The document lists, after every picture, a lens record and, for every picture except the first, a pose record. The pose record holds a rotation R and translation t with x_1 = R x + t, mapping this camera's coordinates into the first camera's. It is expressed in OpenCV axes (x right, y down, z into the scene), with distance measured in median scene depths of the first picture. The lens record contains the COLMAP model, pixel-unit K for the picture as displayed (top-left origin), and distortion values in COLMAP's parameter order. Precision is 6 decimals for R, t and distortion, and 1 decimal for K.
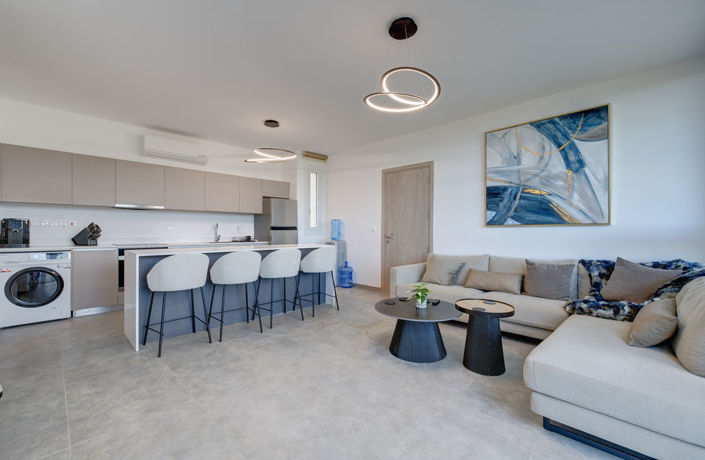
lens RADIAL K [[300.6, 0, 352.5], [0, 300.6, 230.0], [0, 0, 1]] dist [0.000498, 0.000068]
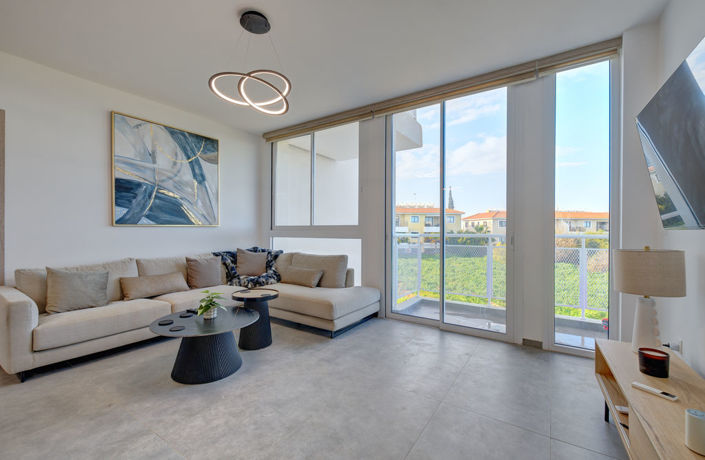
lens RADIAL K [[300.6, 0, 352.5], [0, 300.6, 230.0], [0, 0, 1]] dist [0.000498, 0.000068]
pose [[-0.201462, 0.001764, 0.979495, -0.556215], [-0.002929, 0.999993, -0.002404, 0.000644], [-0.979492, -0.003353, -0.201455, 0.587813]]
